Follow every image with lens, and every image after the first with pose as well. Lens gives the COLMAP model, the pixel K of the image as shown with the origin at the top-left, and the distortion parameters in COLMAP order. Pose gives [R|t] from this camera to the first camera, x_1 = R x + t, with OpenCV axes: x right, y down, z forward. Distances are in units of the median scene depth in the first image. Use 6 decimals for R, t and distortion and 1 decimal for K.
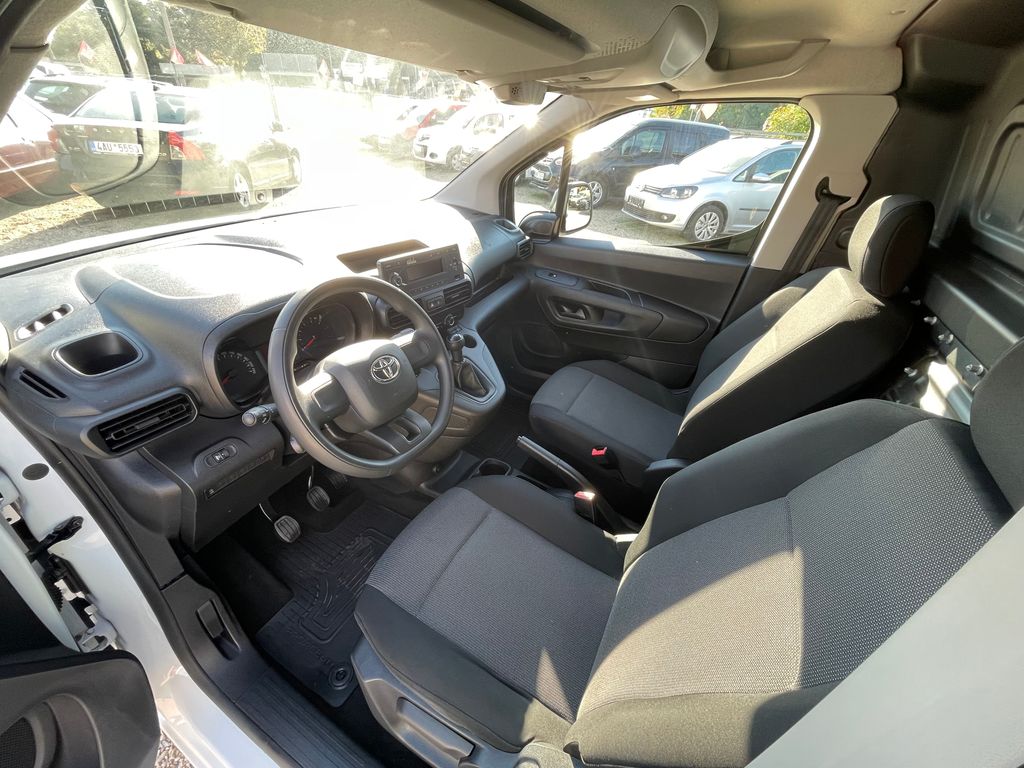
lens RADIAL K [[412.6, 0, 512.0], [0, 412.6, 384.0], [0, 0, 1]] dist [-0.003516, -0.000945]
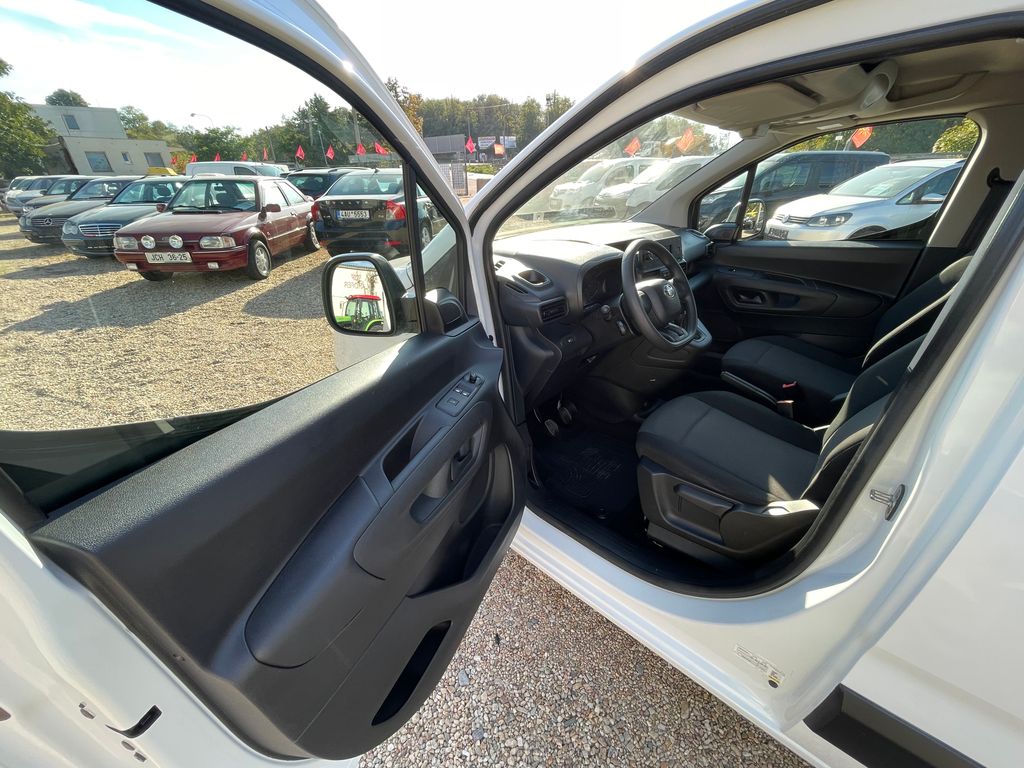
lens RADIAL K [[412.6, 0, 512.0], [0, 412.6, 384.0], [0, 0, 1]] dist [-0.003516, -0.000945]
pose [[0.964319, 0.032827, -0.262700, -0.209099], [-0.060014, 0.993556, -0.096148, 0.242793], [0.257851, 0.108483, 0.960075, -0.341513]]
